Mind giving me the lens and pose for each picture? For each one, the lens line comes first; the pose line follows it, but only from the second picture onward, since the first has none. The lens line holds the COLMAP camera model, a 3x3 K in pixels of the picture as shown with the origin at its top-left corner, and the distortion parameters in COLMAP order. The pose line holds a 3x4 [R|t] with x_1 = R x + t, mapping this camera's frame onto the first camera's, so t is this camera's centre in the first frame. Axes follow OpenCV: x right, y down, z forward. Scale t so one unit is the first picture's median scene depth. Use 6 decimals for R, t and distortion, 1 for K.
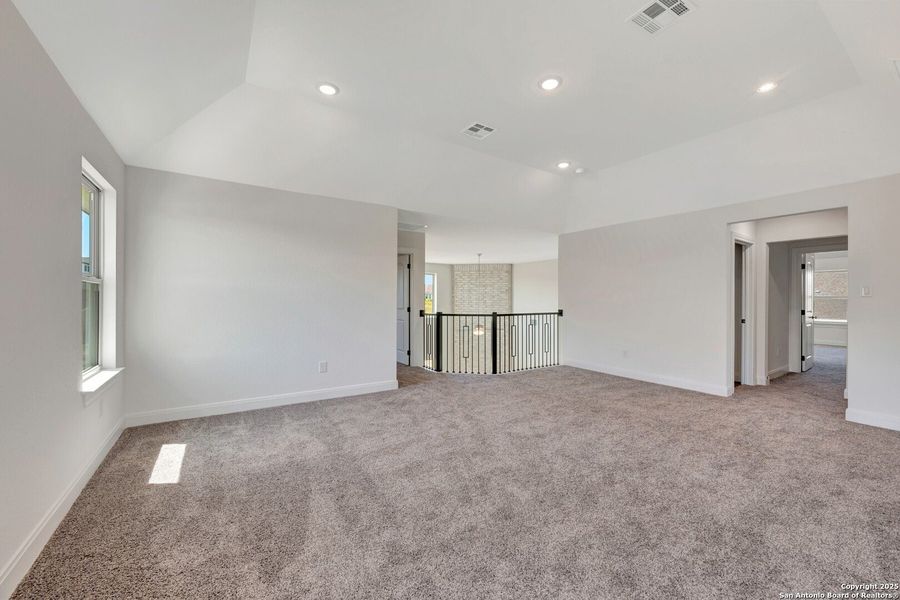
lens RADIAL K [[366.8, 0, 448.3], [0, 366.8, 302.9], [0, 0, 1]] dist [0.001682, -0.000036]
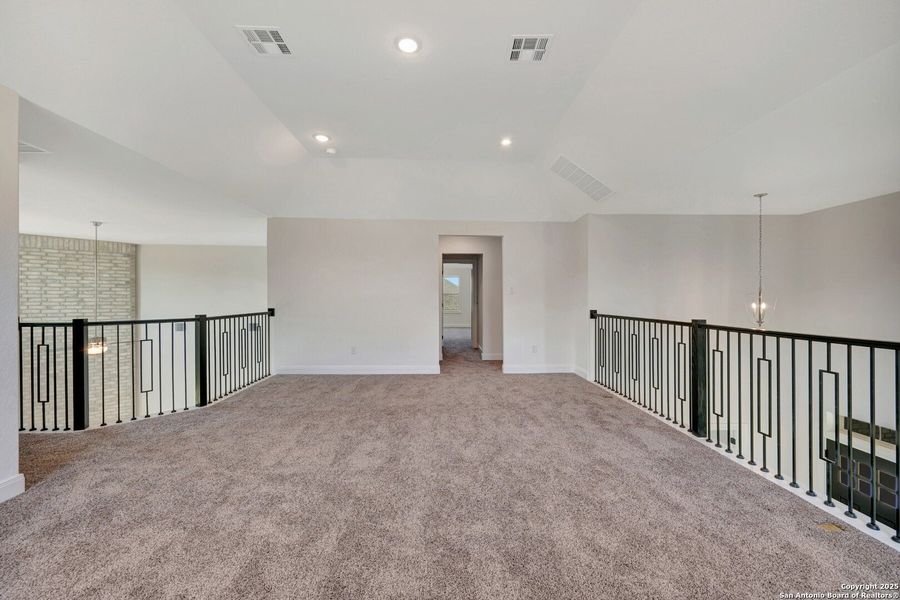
lens RADIAL K [[362.5, 0, 456.9], [0, 362.5, 297.6], [0, 0, 1]] dist [0.001052, 0.000361]
pose [[0.496933, -0.002665, 0.867785, -0.262401], [0.009266, 0.999955, -0.002236, -0.000159], [-0.867739, 0.009152, 0.496935, 0.311633]]
